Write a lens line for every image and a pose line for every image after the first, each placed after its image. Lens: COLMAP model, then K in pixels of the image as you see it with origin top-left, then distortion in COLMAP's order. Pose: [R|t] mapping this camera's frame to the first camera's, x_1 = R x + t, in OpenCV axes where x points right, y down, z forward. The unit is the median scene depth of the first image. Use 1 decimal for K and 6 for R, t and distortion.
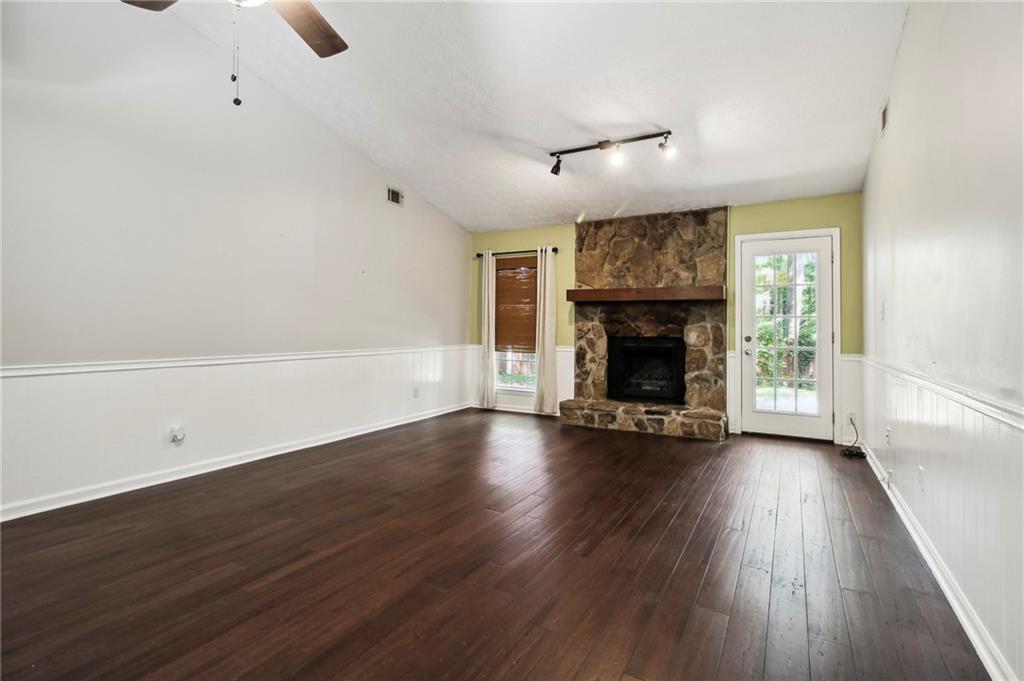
lens RADIAL K [[492.5, 0, 512.3], [0, 492.5, 316.9], [0, 0, 1]] dist [0.000972, 0.000270]
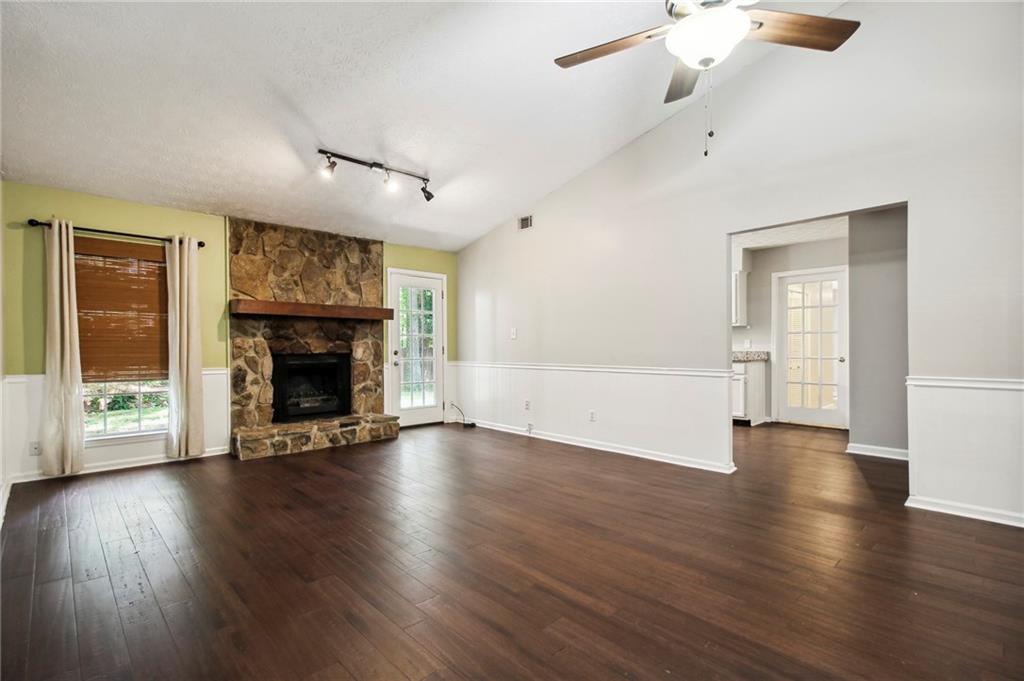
lens RADIAL K [[482.4, 0, 515.5], [0, 482.4, 346.2], [0, 0, 1]] dist [0.000258, -0.000026]
pose [[0.287912, -0.009305, 0.957612, -0.555290], [-0.016902, 0.999748, 0.014796, 0.004698], [-0.957508, -0.020445, 0.287683, 0.337527]]
